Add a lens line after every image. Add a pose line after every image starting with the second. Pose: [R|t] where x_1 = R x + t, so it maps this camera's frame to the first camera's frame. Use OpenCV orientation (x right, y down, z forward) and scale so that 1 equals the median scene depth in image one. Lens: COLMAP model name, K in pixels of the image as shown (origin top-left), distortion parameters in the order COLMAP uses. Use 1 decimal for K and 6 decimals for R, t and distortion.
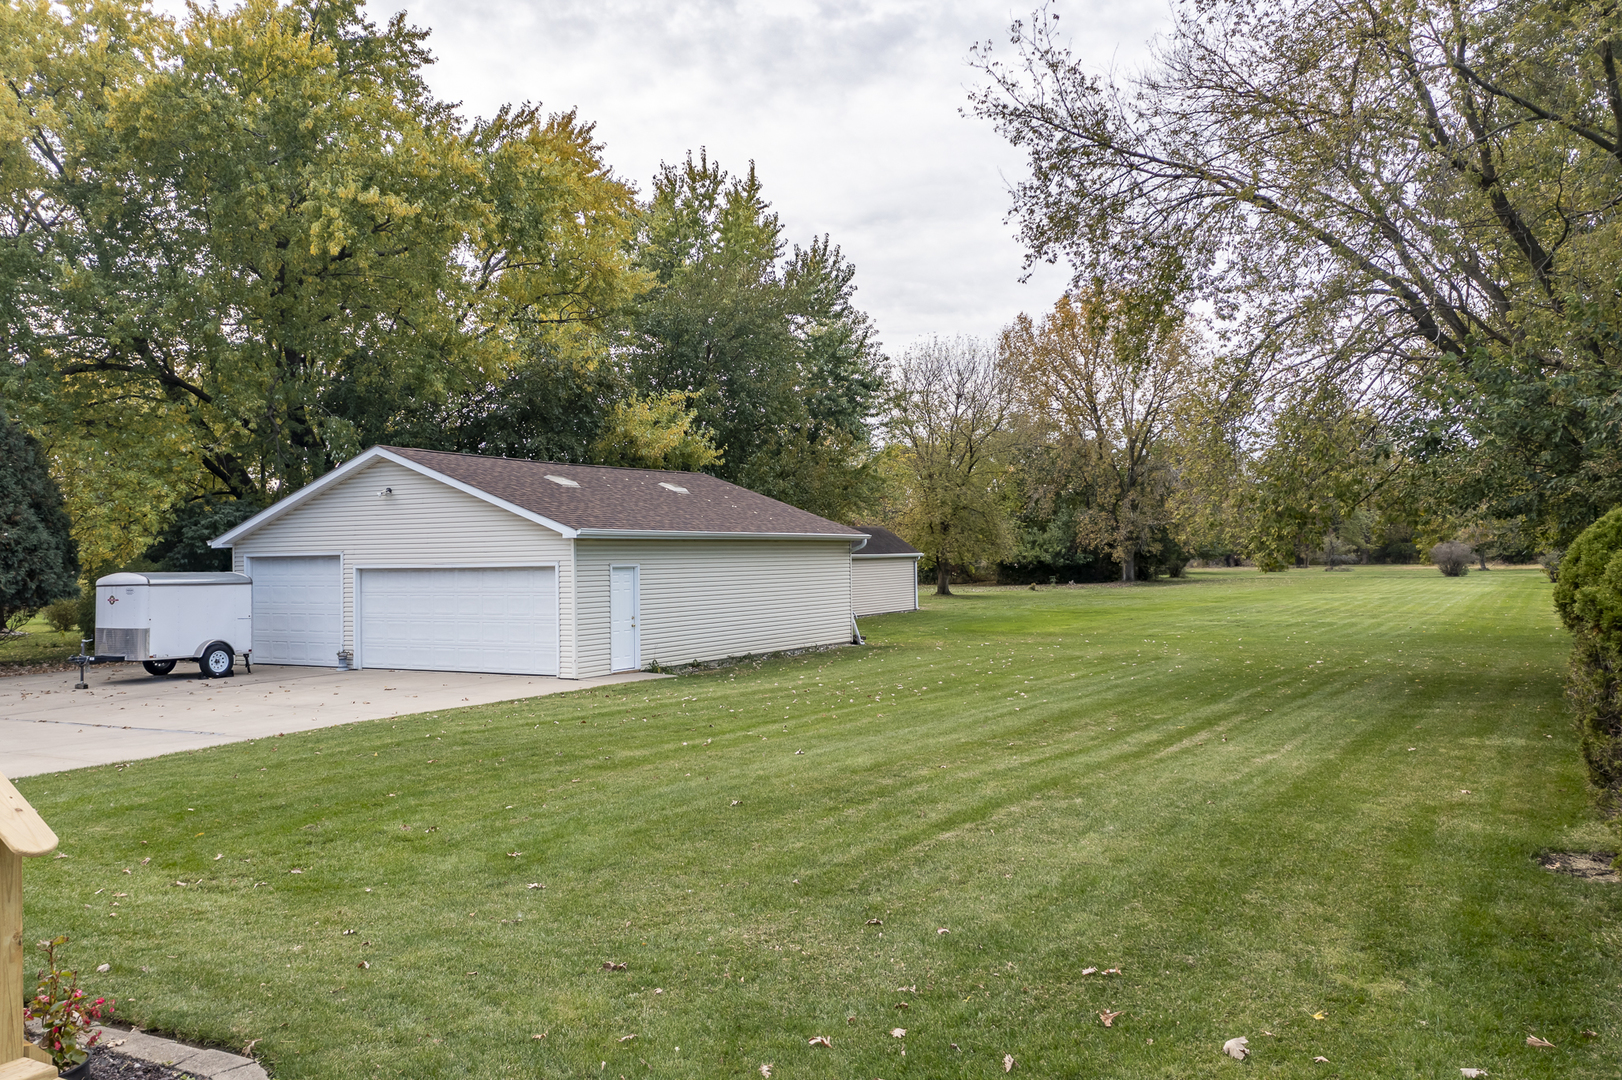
lens RADIAL K [[1293.7, 0, 812.1], [0, 1293.7, 554.1], [0, 0, 1]] dist [0.014239, 0.020313]
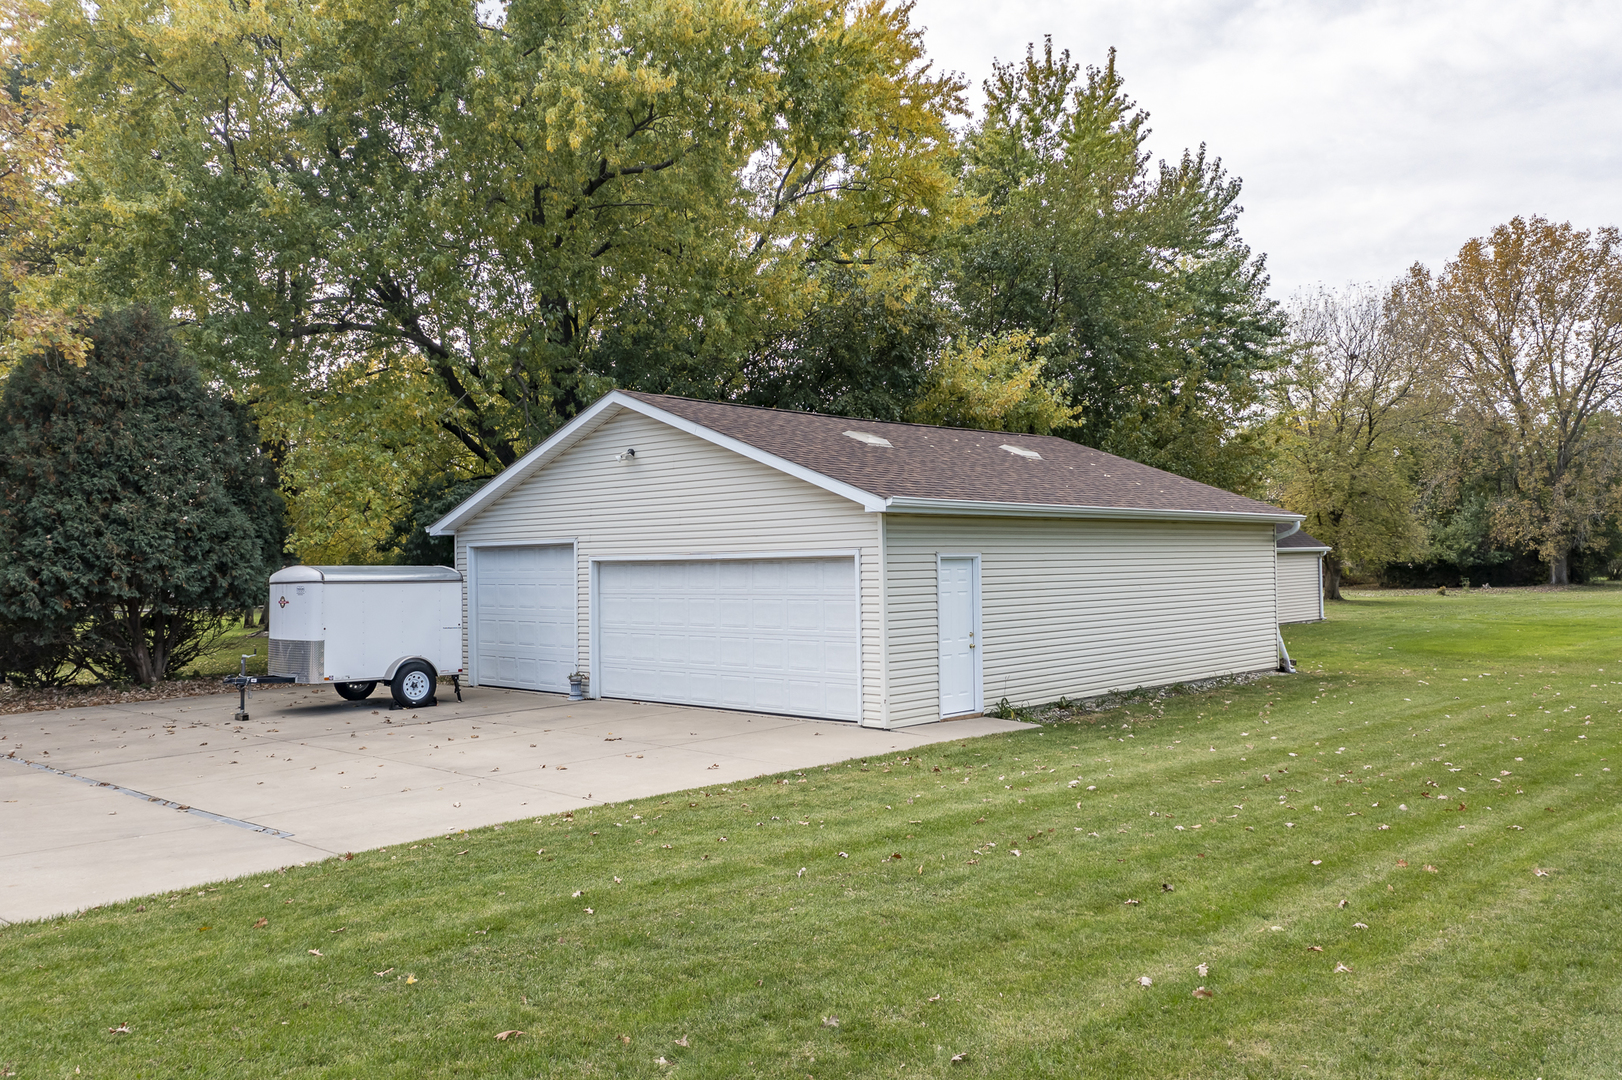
lens RADIAL K [[1293.7, 0, 812.1], [0, 1293.7, 546.7], [0, 0, 1]] dist [0.014239, 0.020313]
pose [[0.970669, -0.002985, -0.240400, -0.041757], [0.001276, 0.999973, -0.007261, 0.006395], [0.240415, 0.006741, 0.970647, 0.241219]]
